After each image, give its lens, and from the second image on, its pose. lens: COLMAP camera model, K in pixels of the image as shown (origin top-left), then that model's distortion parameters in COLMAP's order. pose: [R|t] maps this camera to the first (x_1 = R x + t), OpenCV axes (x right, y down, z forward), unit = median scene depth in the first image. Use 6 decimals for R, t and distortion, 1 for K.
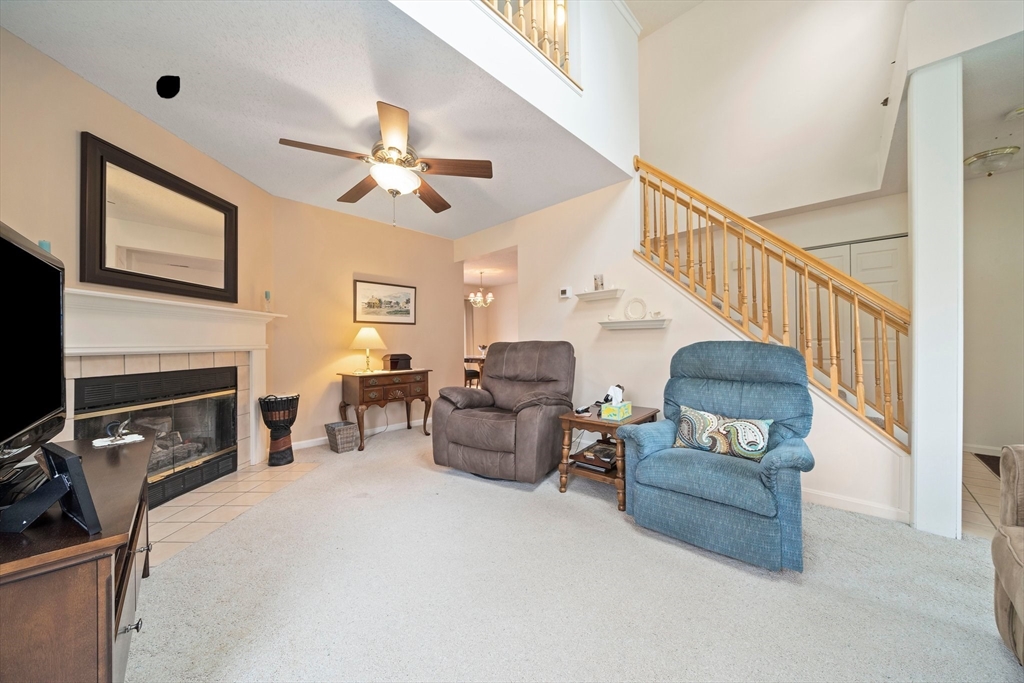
lens RADIAL K [[350.2, 0, 513.2], [0, 350.2, 343.3], [0, 0, 1]] dist [-0.005318, 0.000018]
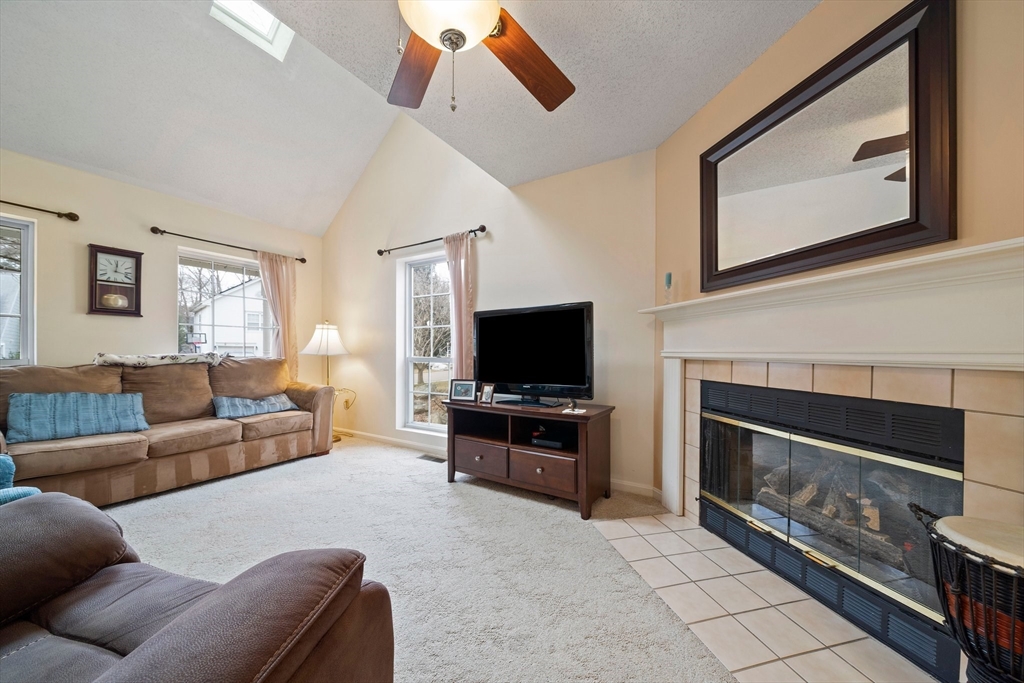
lens RADIAL K [[350.2, 0, 513.2], [0, 350.2, 343.3], [0, 0, 1]] dist [-0.005318, 0.000018]
pose [[-0.967796, 0.002253, -0.251727, -0.227248], [0.005659, 0.999902, -0.012807, -0.003050], [0.251674, -0.013819, -0.967713, 1.167785]]
